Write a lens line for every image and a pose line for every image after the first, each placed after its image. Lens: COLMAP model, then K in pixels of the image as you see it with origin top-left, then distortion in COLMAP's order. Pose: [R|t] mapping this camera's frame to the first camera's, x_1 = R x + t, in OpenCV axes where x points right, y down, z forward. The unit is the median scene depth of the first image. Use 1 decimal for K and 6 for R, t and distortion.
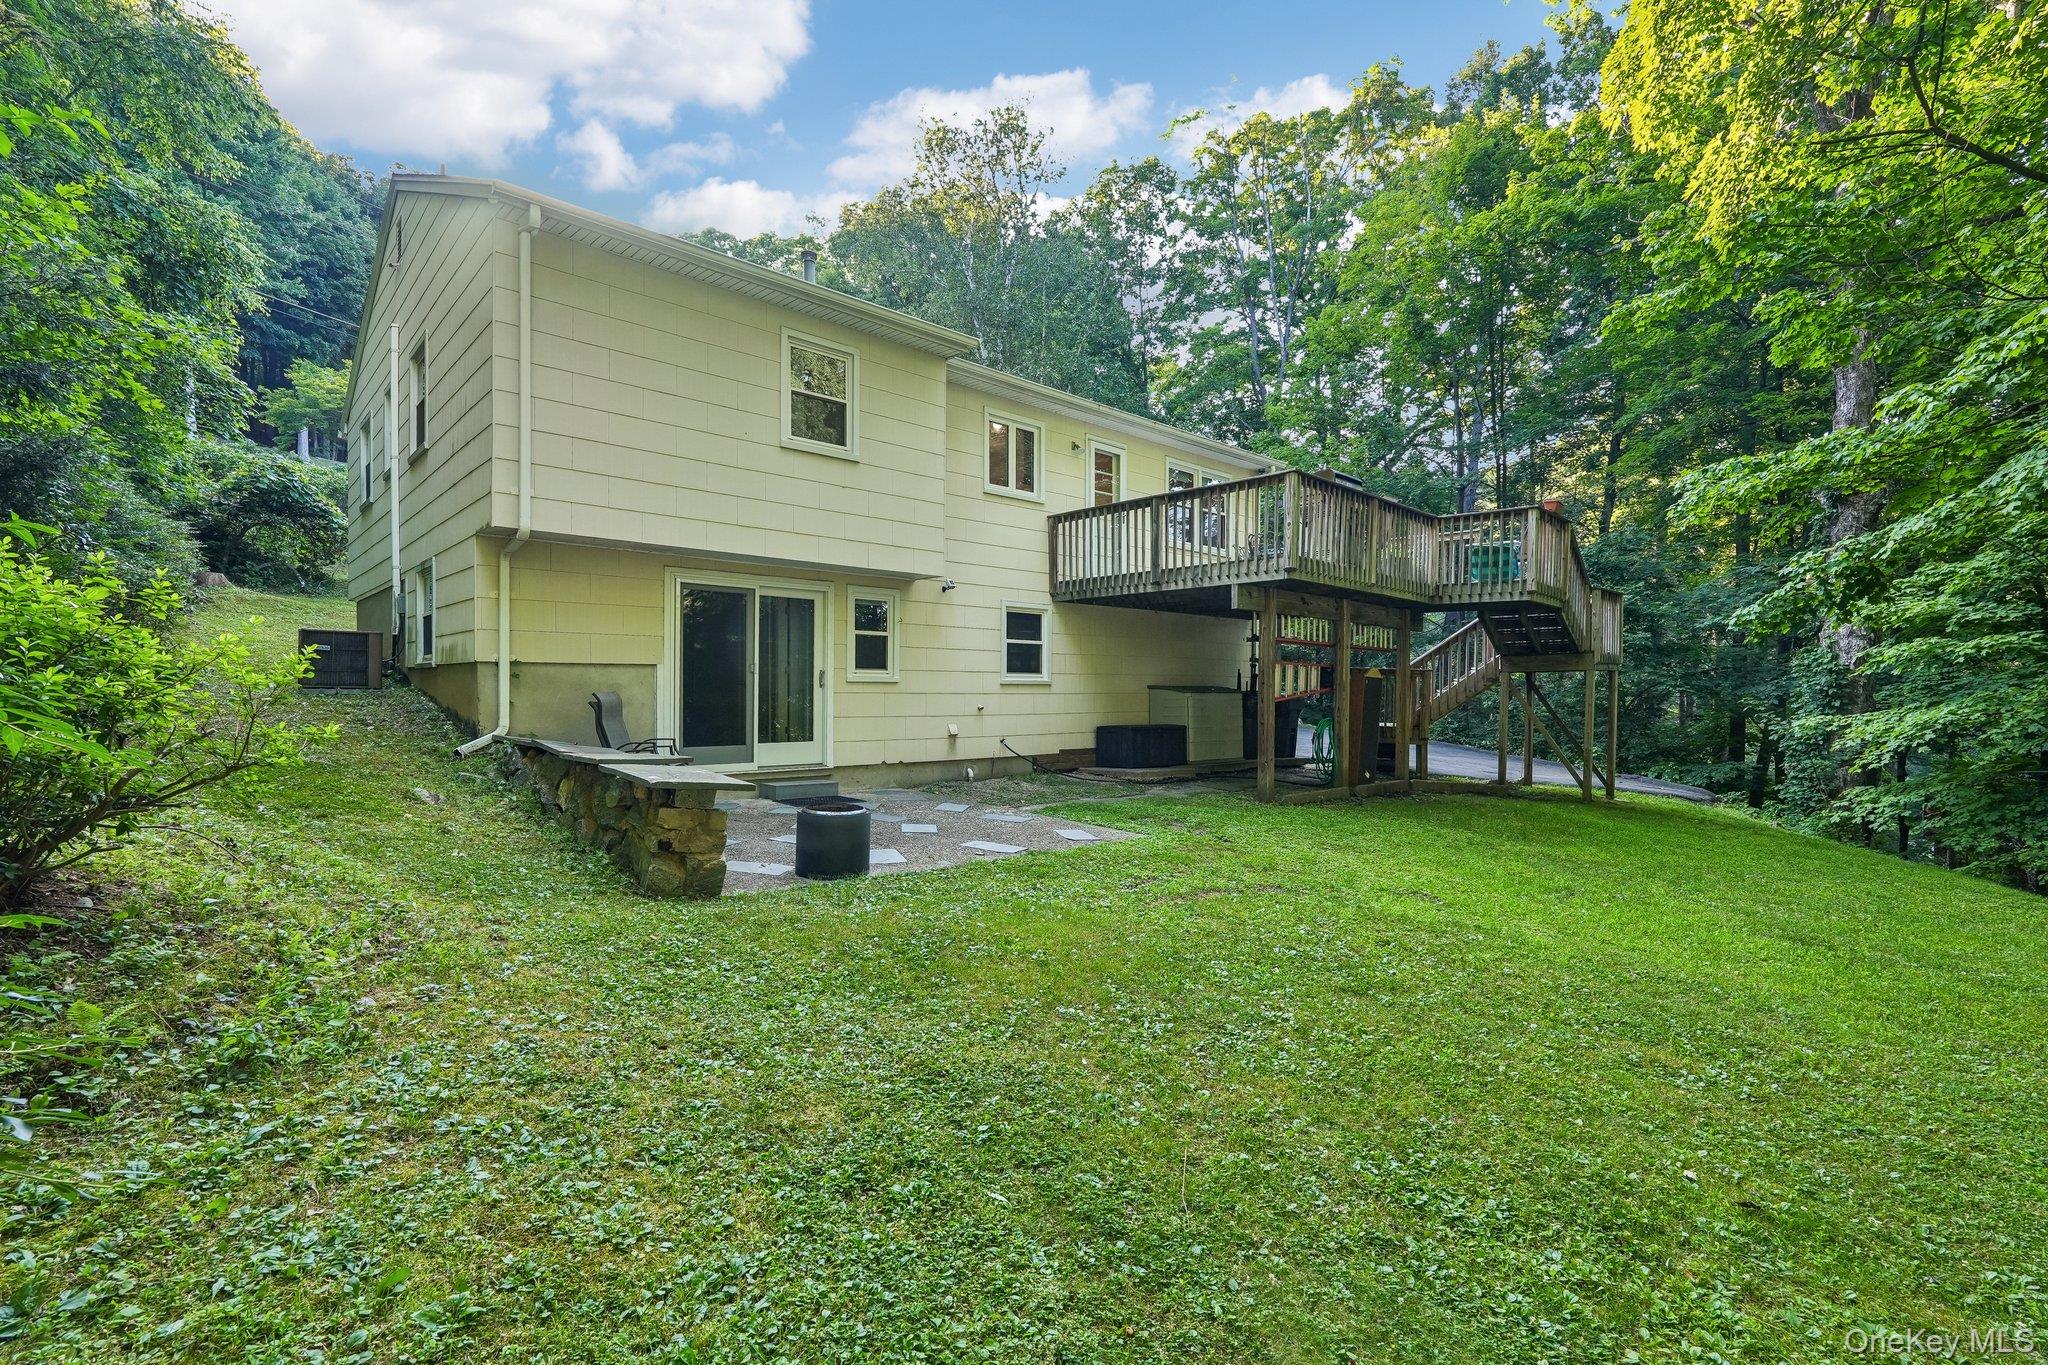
lens RADIAL K [[913.6, 0, 1012.6], [0, 913.6, 693.3], [0, 0, 1]] dist [0.001208, 0.001918]
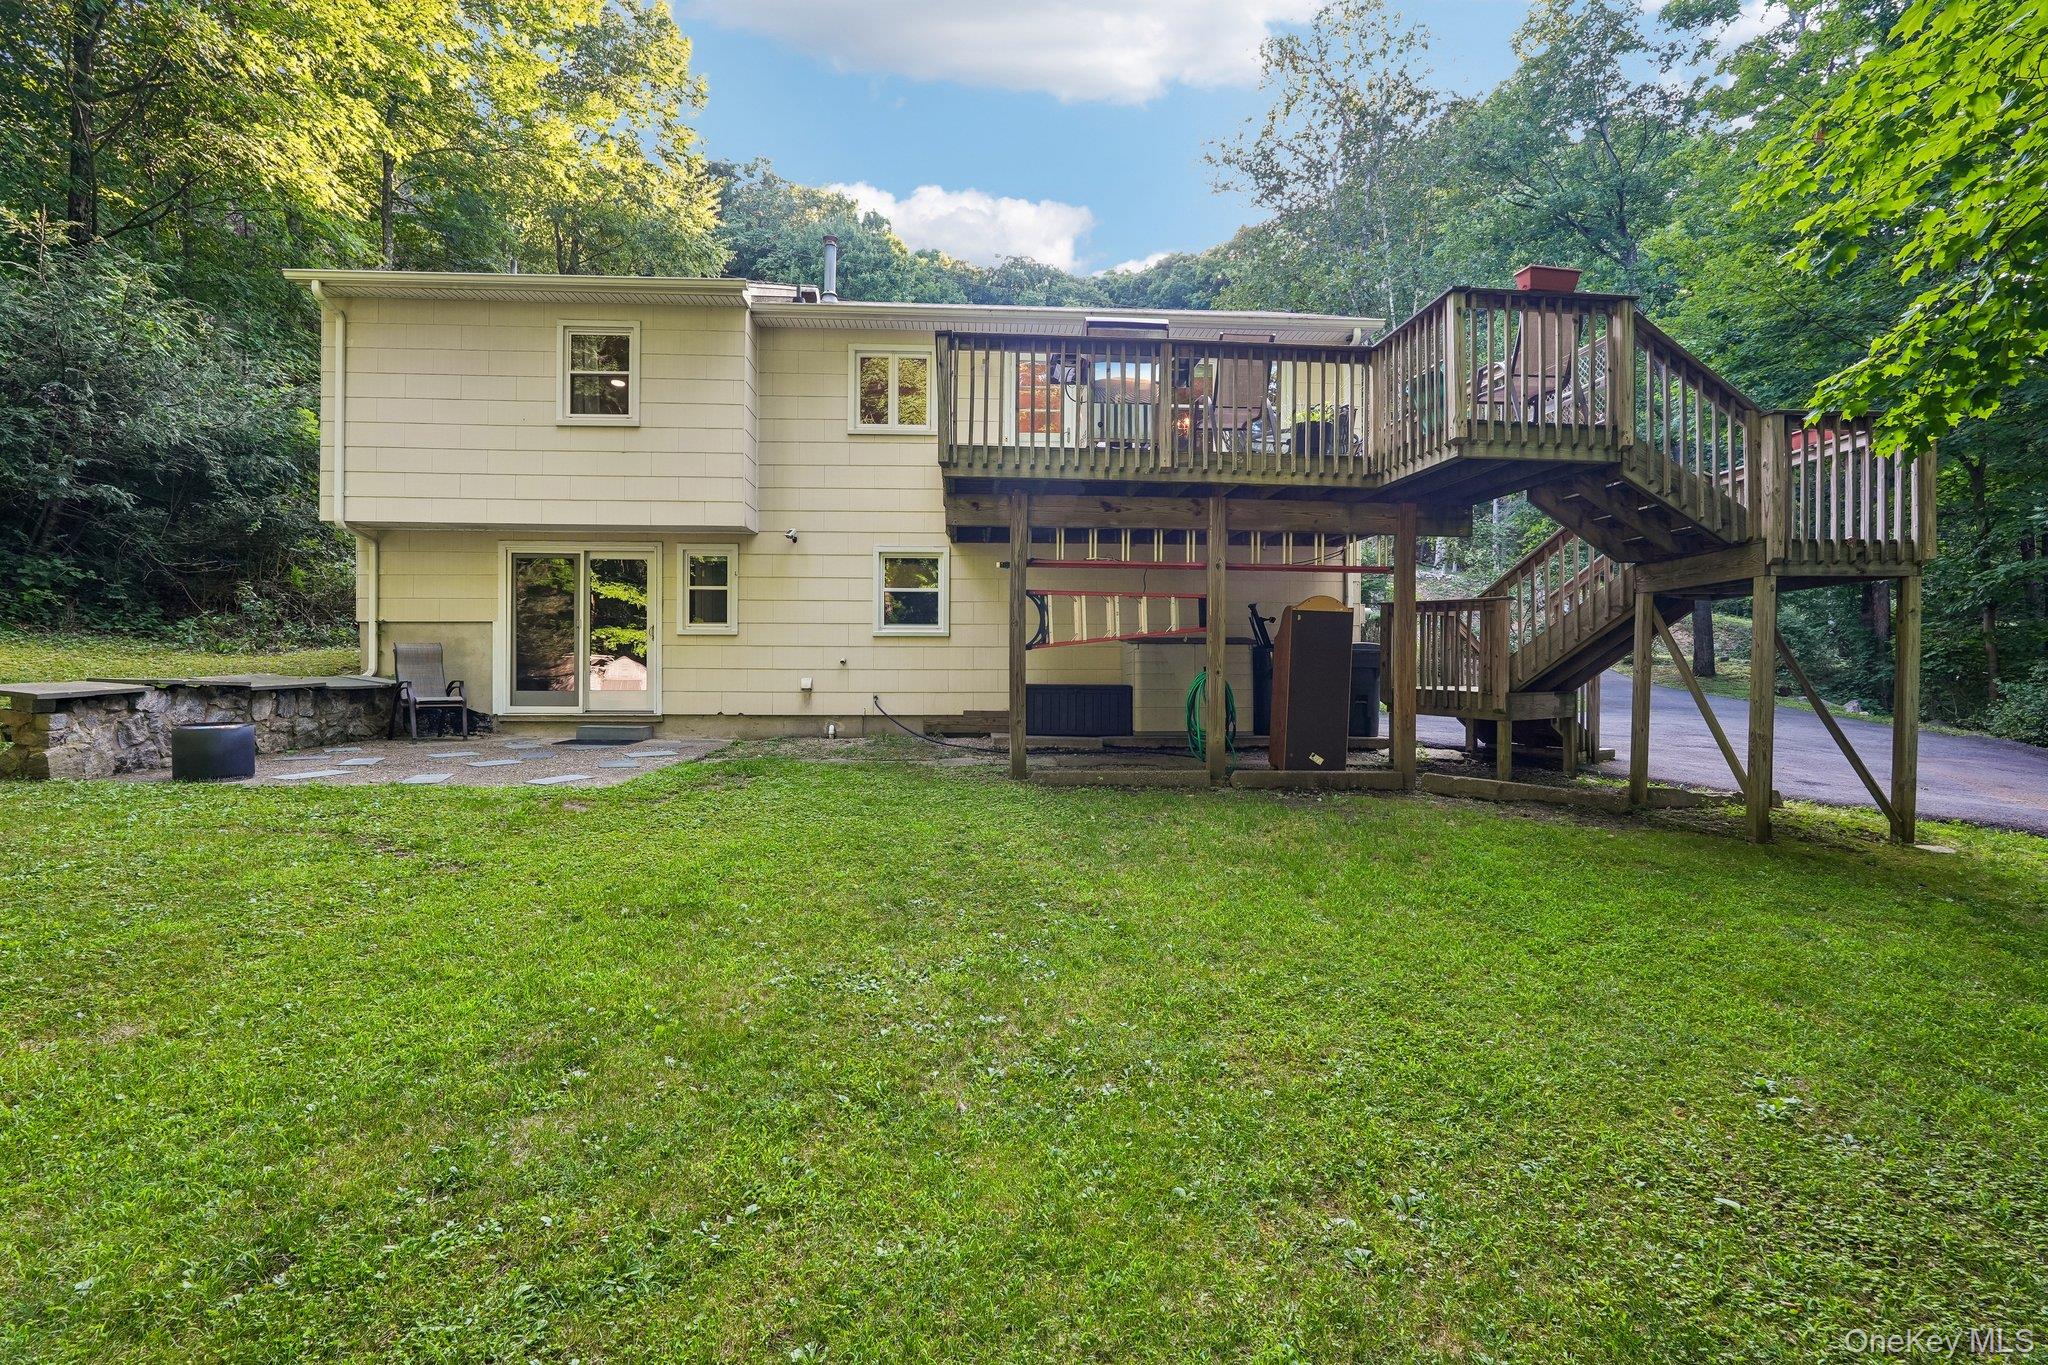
lens RADIAL K [[913.6, 0, 1025.2], [0, 913.6, 669.3], [0, 0, 1]] dist [0.001208, 0.001918]
pose [[0.773101, 0.000199, -0.634283, 0.711832], [0.000583, 0.999999, 0.001025, 0.023387], [0.634283, -0.001162, 0.773100, 0.388244]]
